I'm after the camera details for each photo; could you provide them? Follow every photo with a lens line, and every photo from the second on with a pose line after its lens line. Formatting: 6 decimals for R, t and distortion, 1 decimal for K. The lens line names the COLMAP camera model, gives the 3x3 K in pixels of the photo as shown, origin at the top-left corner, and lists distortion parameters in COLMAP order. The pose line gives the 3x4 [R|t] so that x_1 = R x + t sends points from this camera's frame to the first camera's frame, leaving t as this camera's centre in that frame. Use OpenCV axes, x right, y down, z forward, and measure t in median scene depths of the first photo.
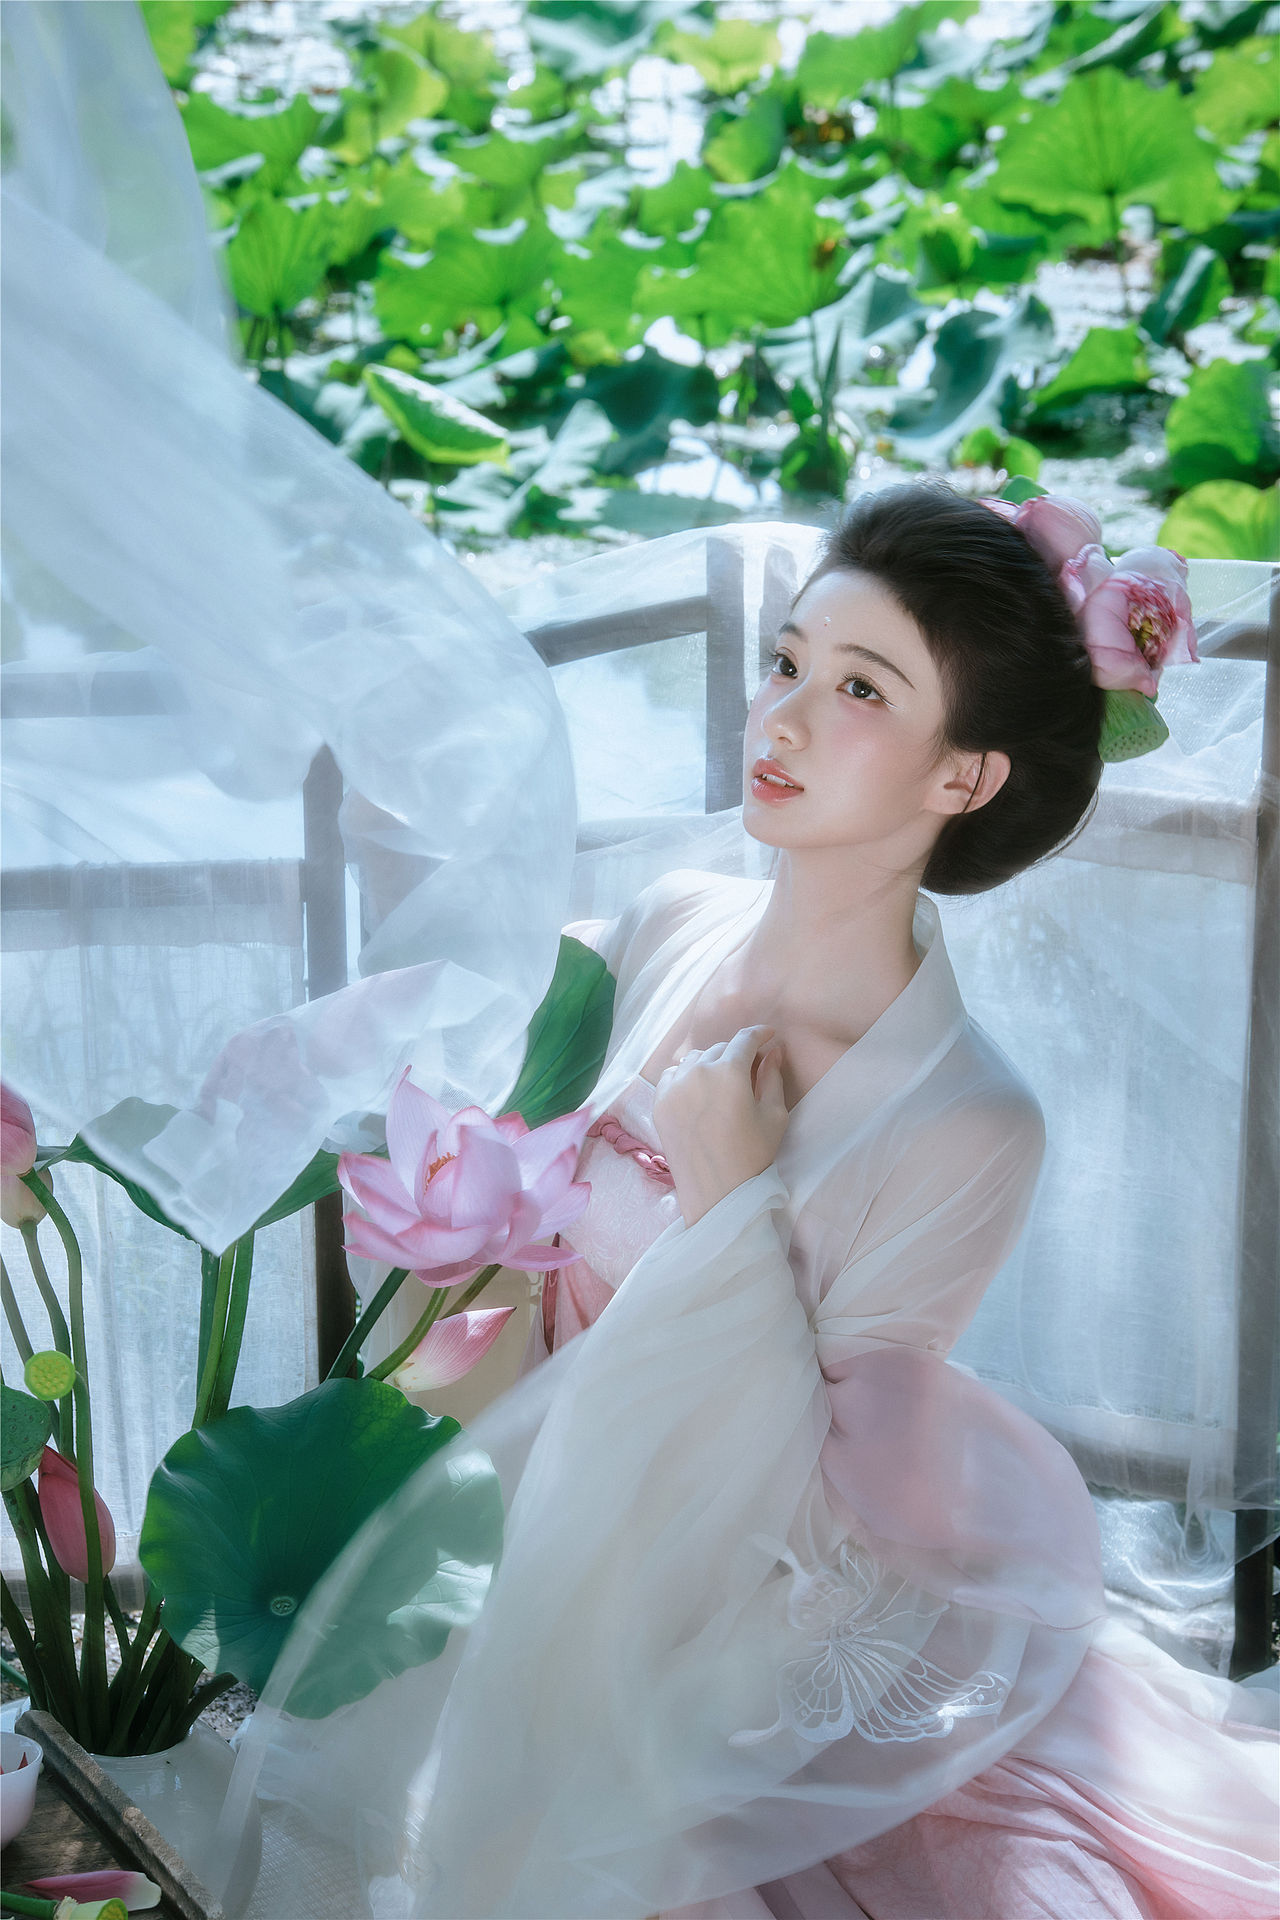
lens RADIAL K [[3475.1, 0, 640.0], [0, 3475.1, 960.0], [0, 0, 1]] dist [-0.038751, 1.633038]
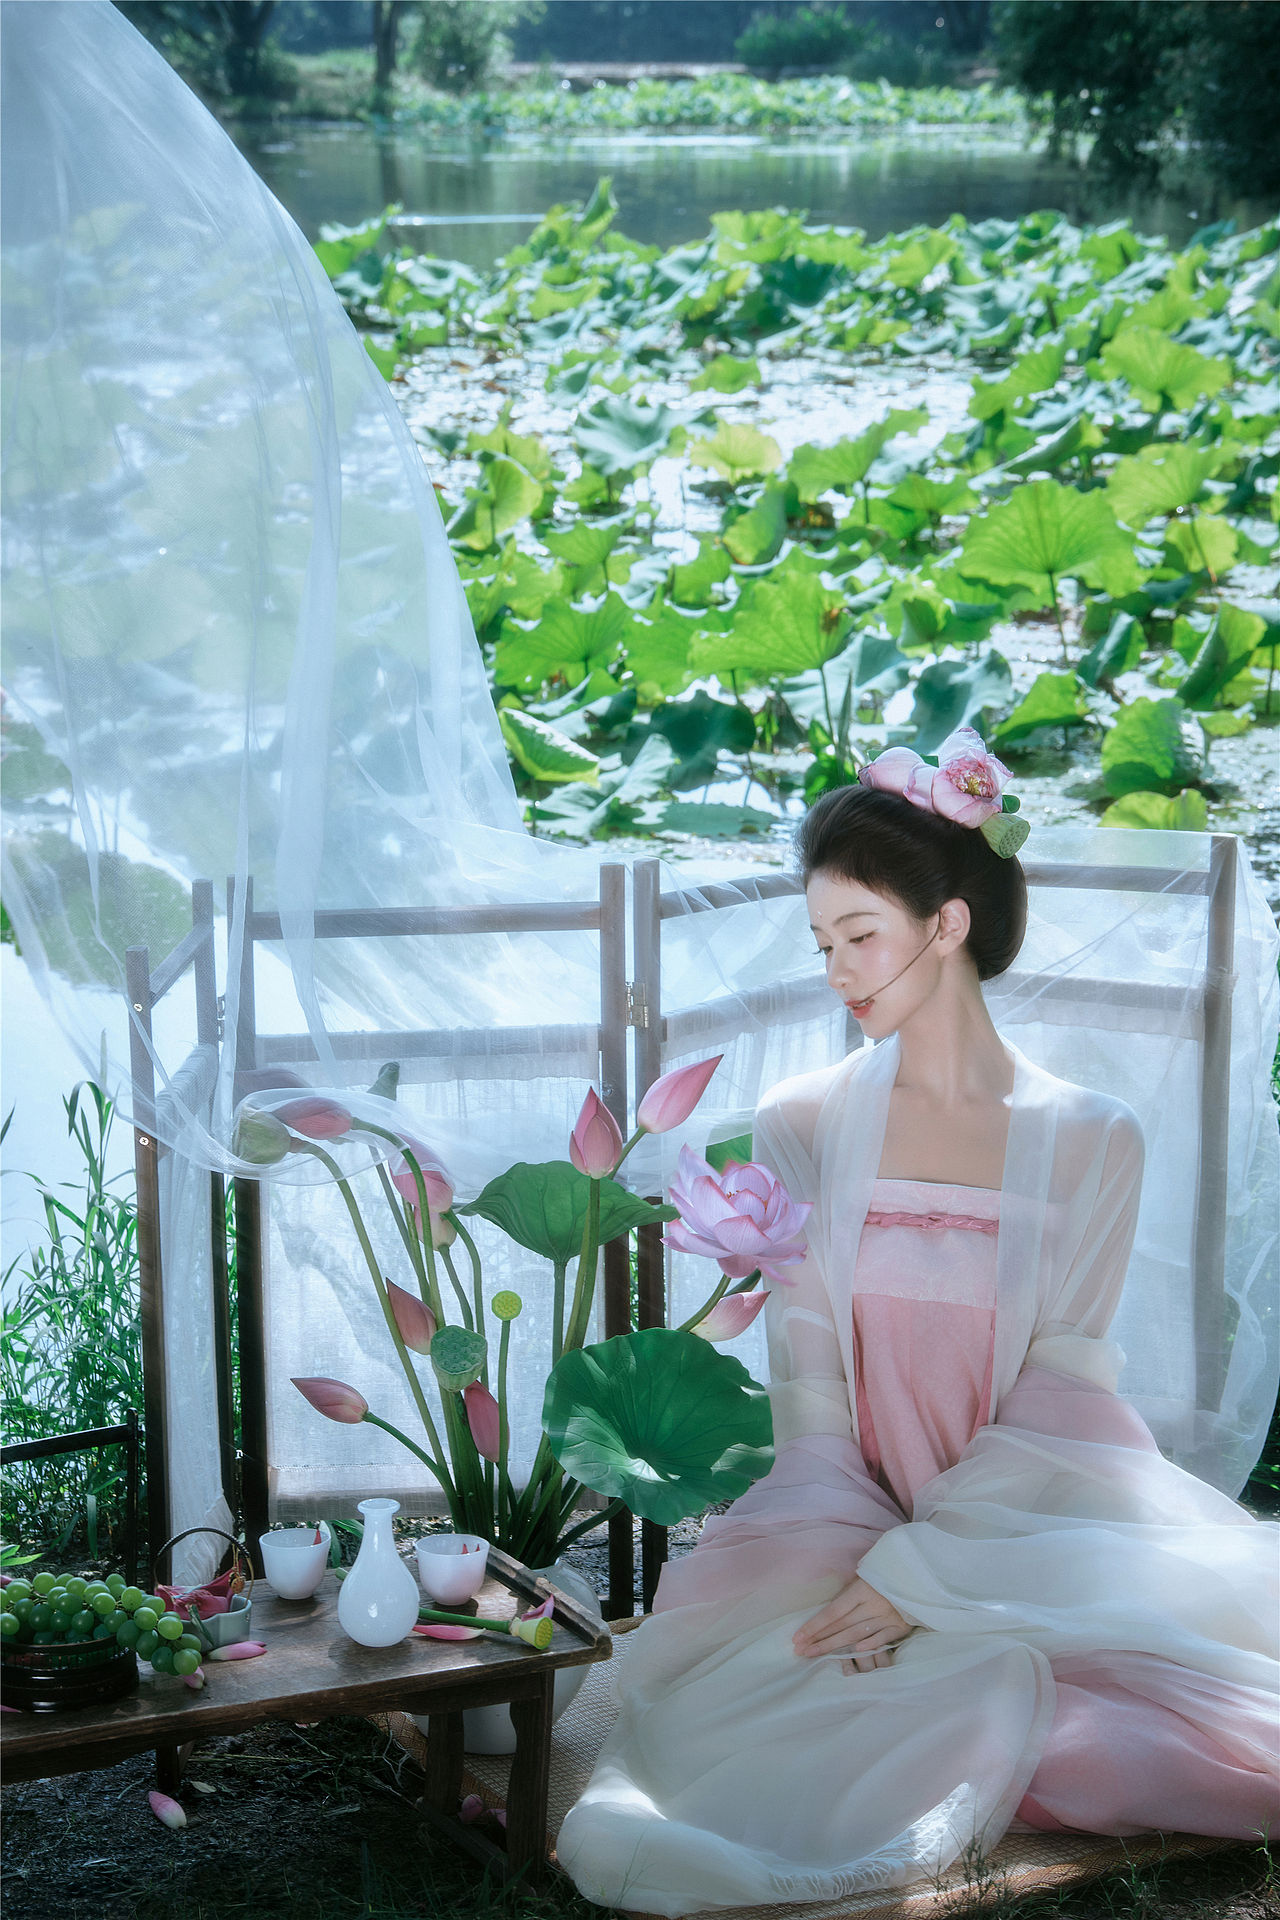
lens RADIAL K [[4002.2, 0, 640.0], [0, 4002.2, 960.0], [0, 0, 1]] dist [0.634404, -0.045999]
pose [[0.998000, -0.007105, 0.062810, -0.110851], [0.013589, 0.994547, -0.103405, 0.074154], [-0.061733, 0.104051, 0.992654, -0.454230]]
